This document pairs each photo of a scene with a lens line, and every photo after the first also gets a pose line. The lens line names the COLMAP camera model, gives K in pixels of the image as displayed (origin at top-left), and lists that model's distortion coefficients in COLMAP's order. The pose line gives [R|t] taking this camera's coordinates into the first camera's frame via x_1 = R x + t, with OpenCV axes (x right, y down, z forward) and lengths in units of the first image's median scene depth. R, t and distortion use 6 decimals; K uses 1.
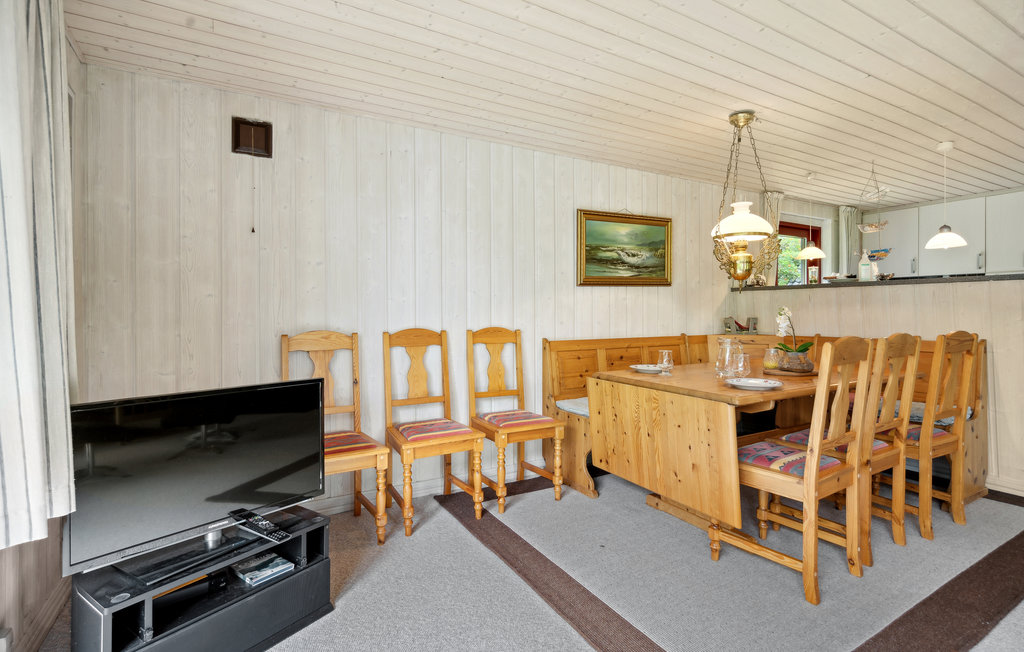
lens RADIAL K [[479.3, 0, 510.7], [0, 479.3, 311.9], [0, 0, 1]] dist [0.000225, 0.000205]
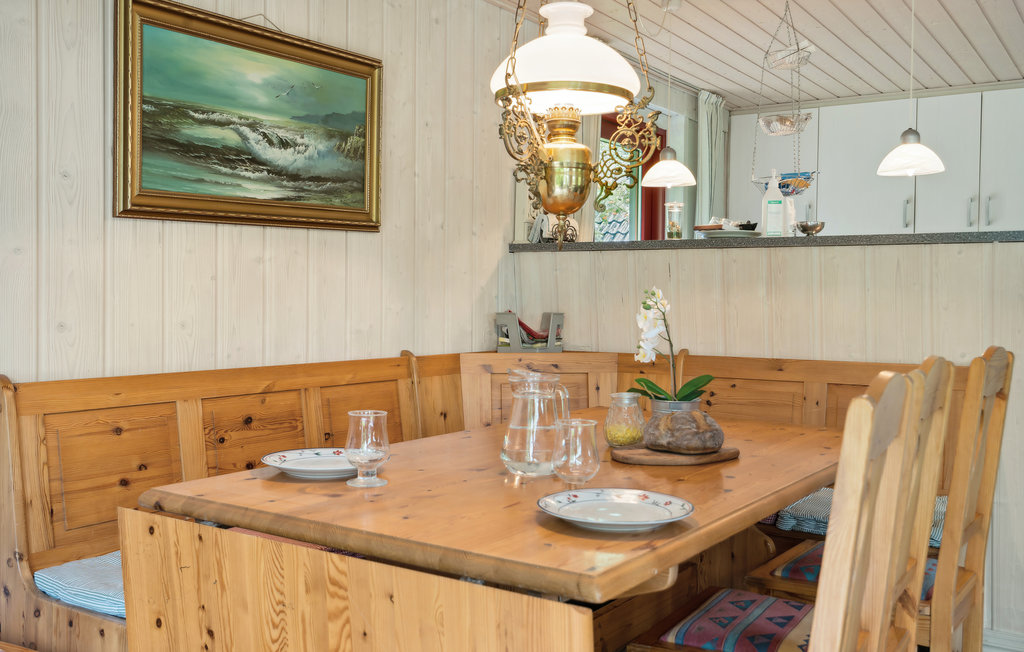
lens RADIAL K [[960.0, 0, 512.0], [0, 960.0, 326.0], [0, 0, 1]] dist [0.004304, 0.003987]
pose [[0.891458, -0.000847, 0.453102, 0.082037], [-0.012916, 0.999544, 0.027282, 0.000674], [-0.452919, -0.030173, 0.891041, 0.270042]]
